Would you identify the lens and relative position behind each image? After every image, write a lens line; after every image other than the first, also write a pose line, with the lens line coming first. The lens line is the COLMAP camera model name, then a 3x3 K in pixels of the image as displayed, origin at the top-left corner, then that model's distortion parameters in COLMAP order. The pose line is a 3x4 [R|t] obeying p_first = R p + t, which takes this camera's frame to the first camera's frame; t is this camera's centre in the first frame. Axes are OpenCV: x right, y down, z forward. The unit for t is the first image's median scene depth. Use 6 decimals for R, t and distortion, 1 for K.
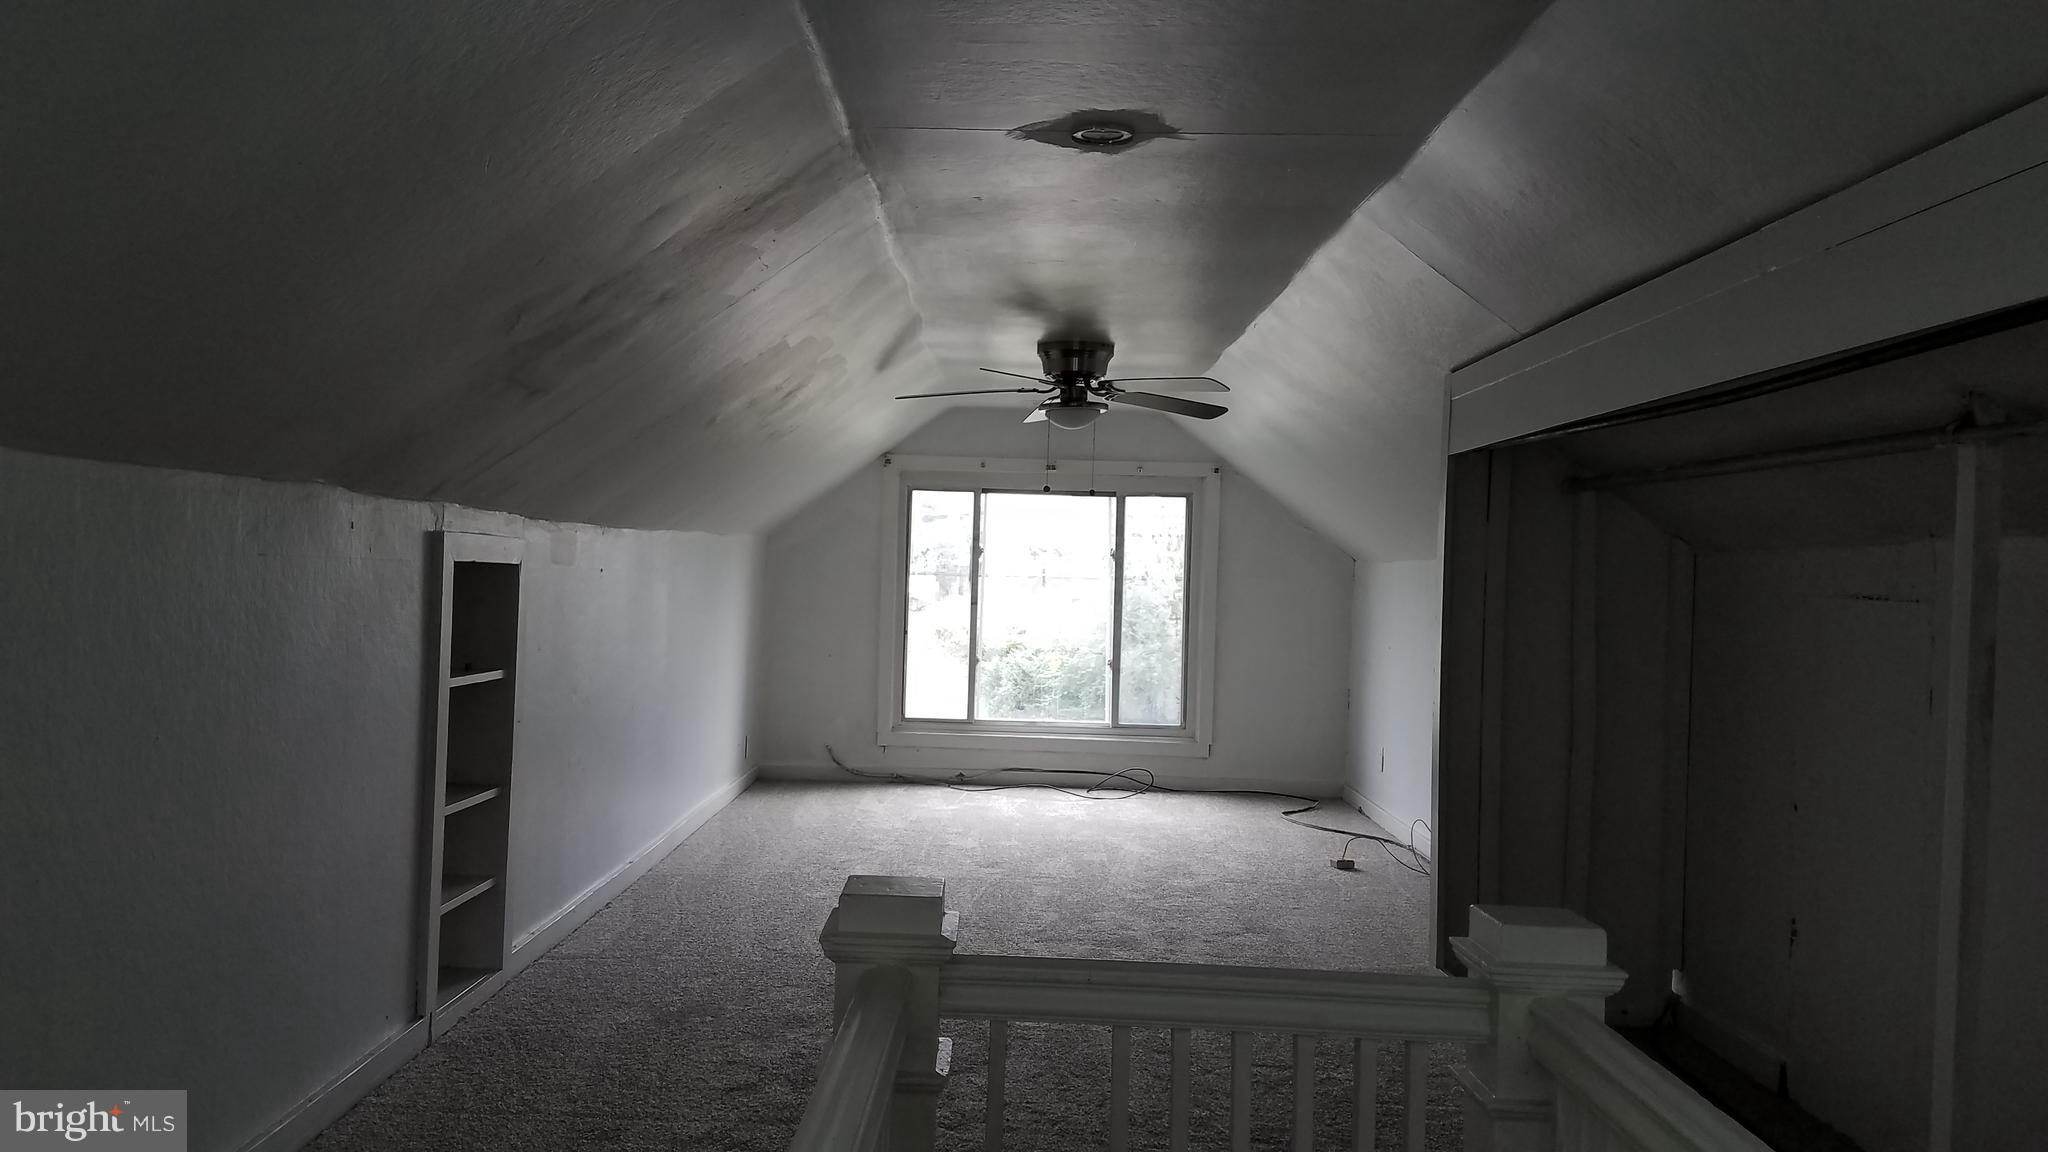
lens RADIAL K [[1565.7, 0, 1014.4], [0, 1565.7, 587.5], [0, 0, 1]] dist [0.310181, -0.577279]
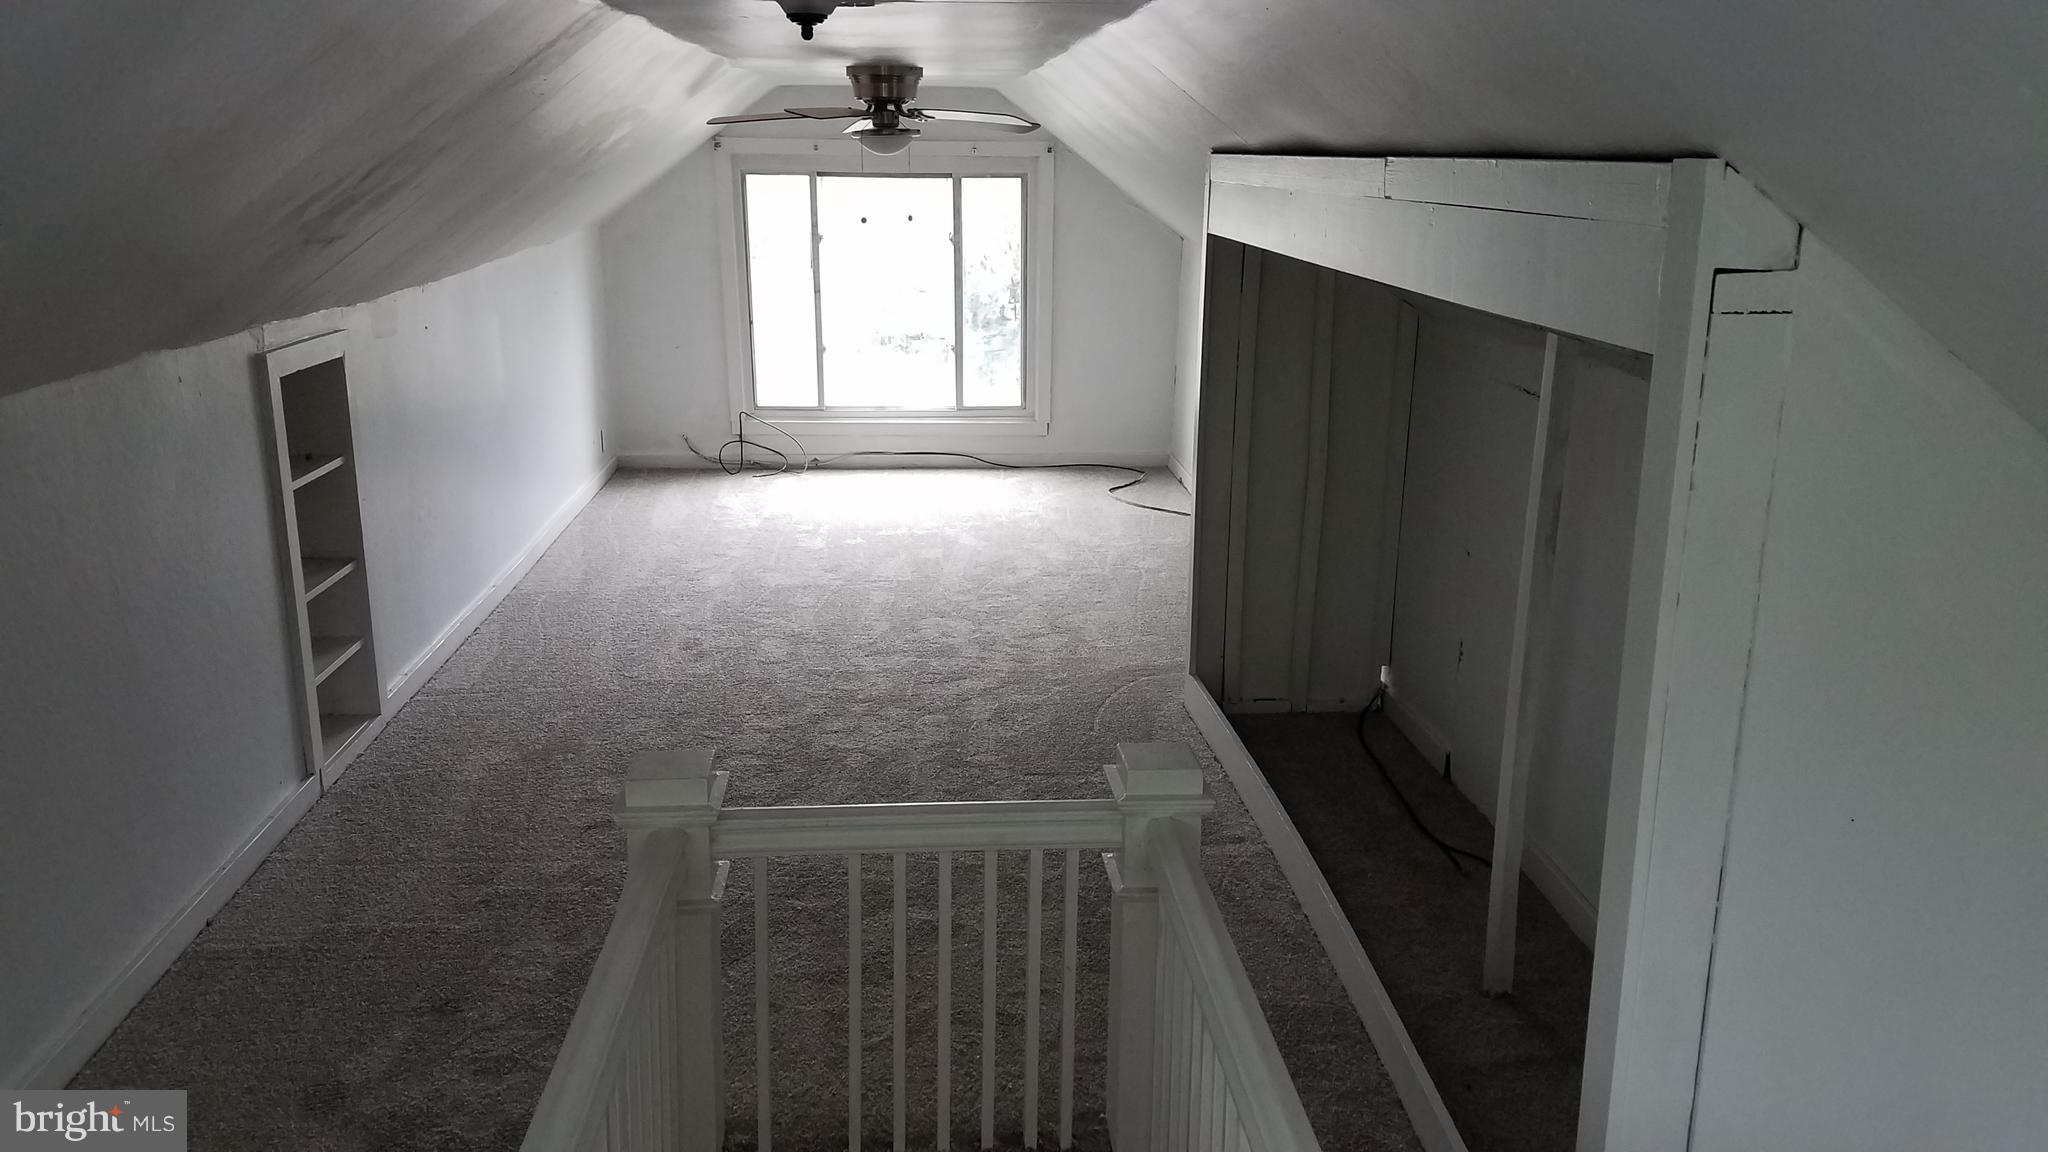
lens RADIAL K [[1565.7, 0, 1014.4], [0, 1565.7, 587.5], [0, 0, 1]] dist [0.310181, -0.577279]
pose [[0.997169, -0.043557, 0.061292, 0.044642], [0.026493, 0.966382, 0.255741, -0.094433], [-0.070371, -0.253393, 0.964800, -0.077235]]
